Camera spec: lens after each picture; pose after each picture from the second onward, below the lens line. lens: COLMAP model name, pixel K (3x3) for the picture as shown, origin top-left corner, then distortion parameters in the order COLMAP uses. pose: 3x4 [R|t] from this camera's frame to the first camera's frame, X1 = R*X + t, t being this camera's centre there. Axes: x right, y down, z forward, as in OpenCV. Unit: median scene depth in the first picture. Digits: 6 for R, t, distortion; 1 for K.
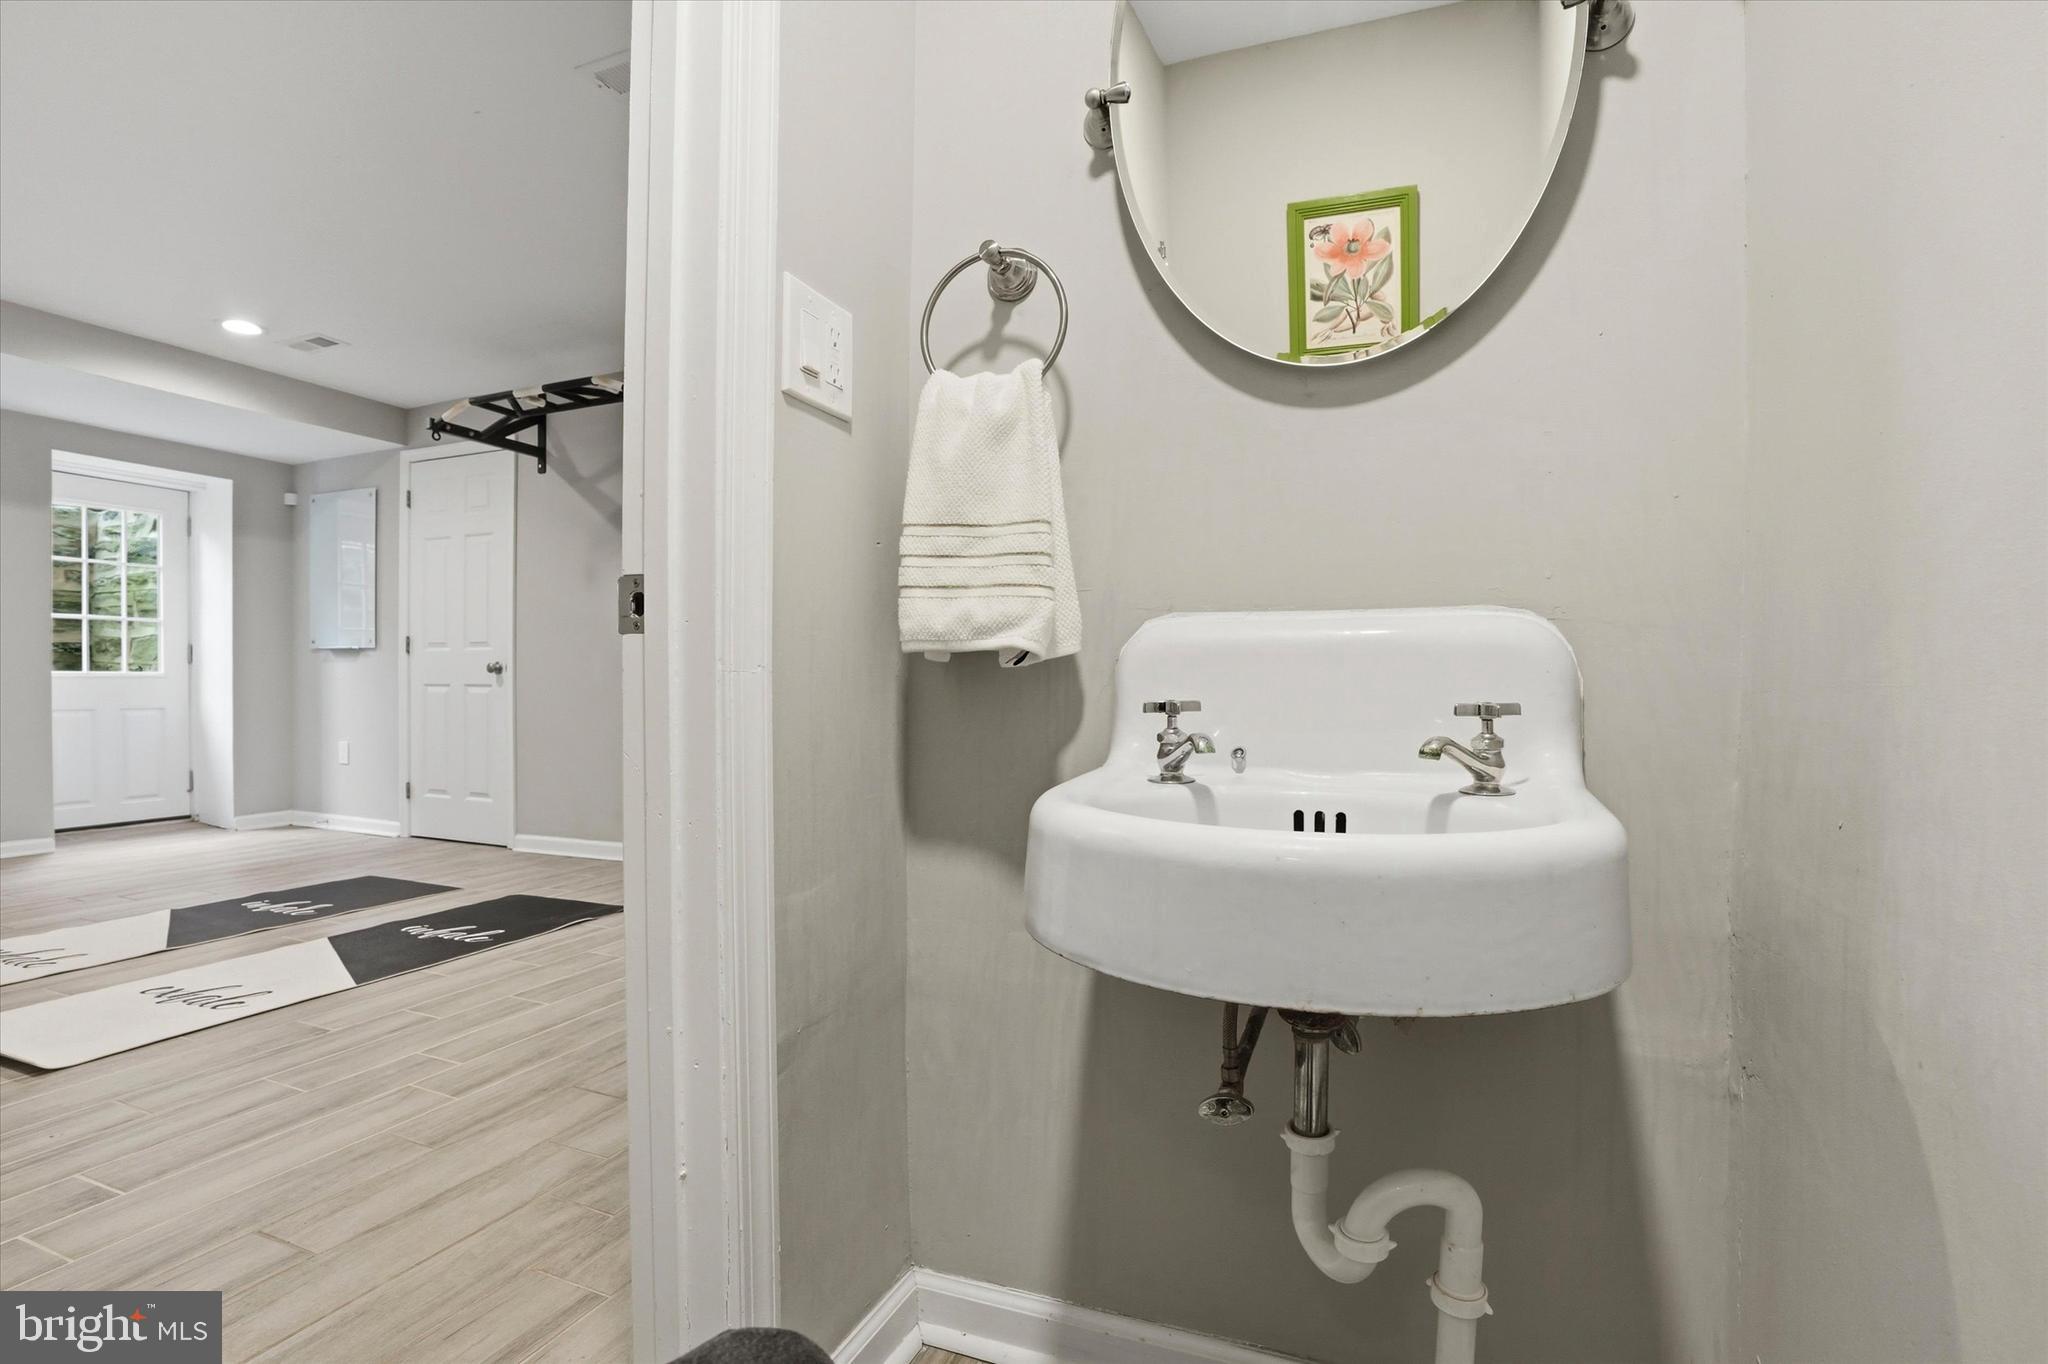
lens RADIAL K [[948.4, 0, 1020.1], [0, 948.4, 682.2], [0, 0, 1]] dist [-0.067143, 0.021660]
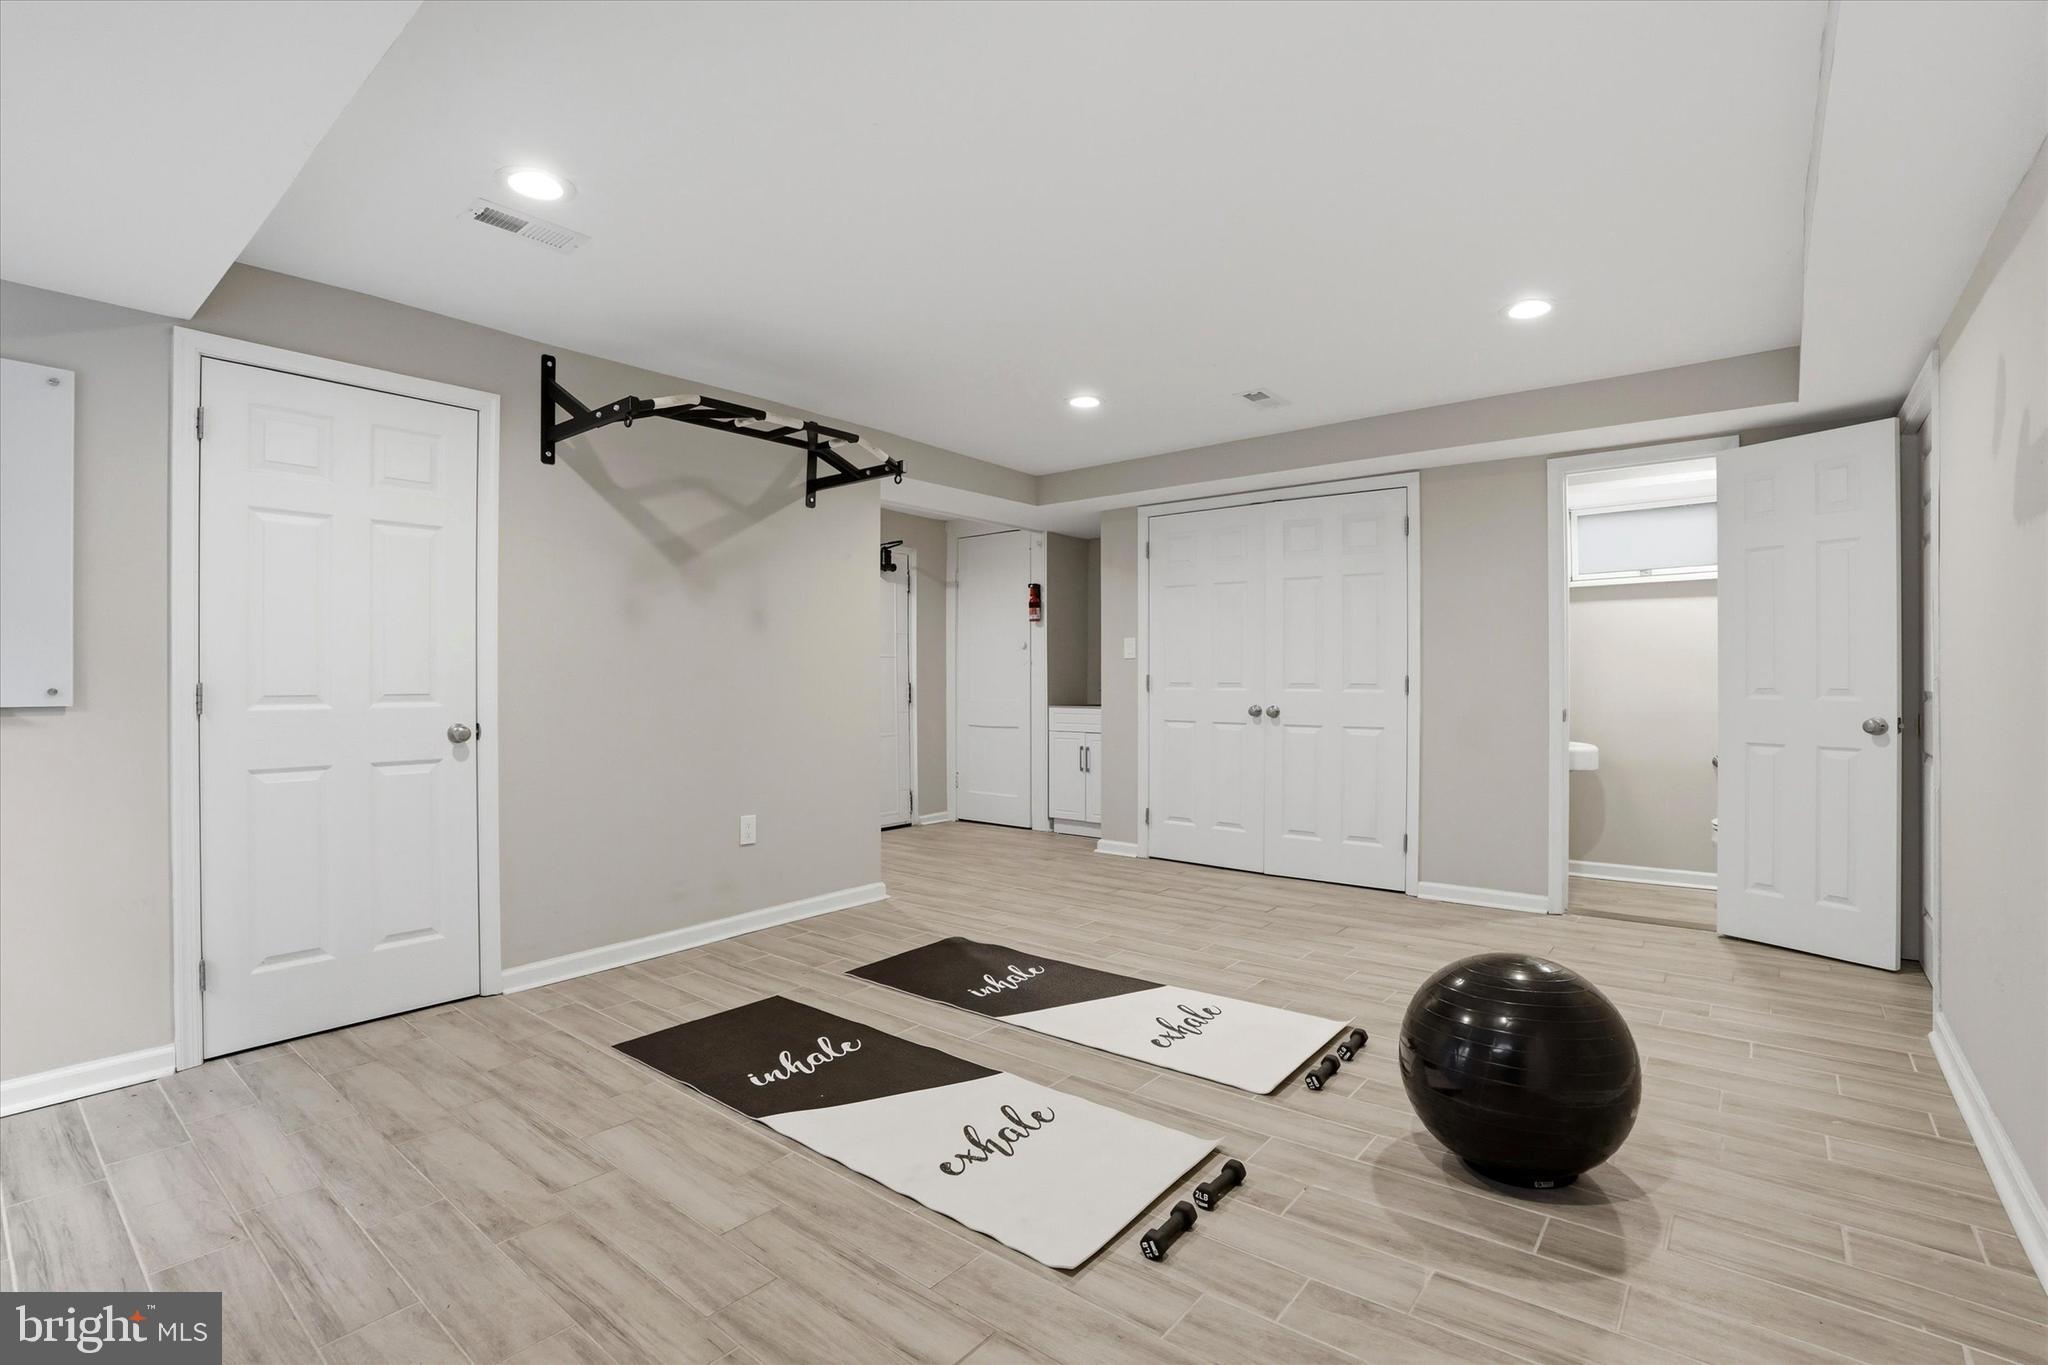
lens RADIAL K [[948.4, 0, 1020.1], [0, 948.4, 682.7], [0, 0, 1]] dist [-0.067143, 0.021660]
pose [[0.296945, -0.004721, 0.954883, -1.766773], [0.003642, 0.999986, 0.003811, -0.087382], [-0.954888, 0.002346, 0.296958, 0.693774]]
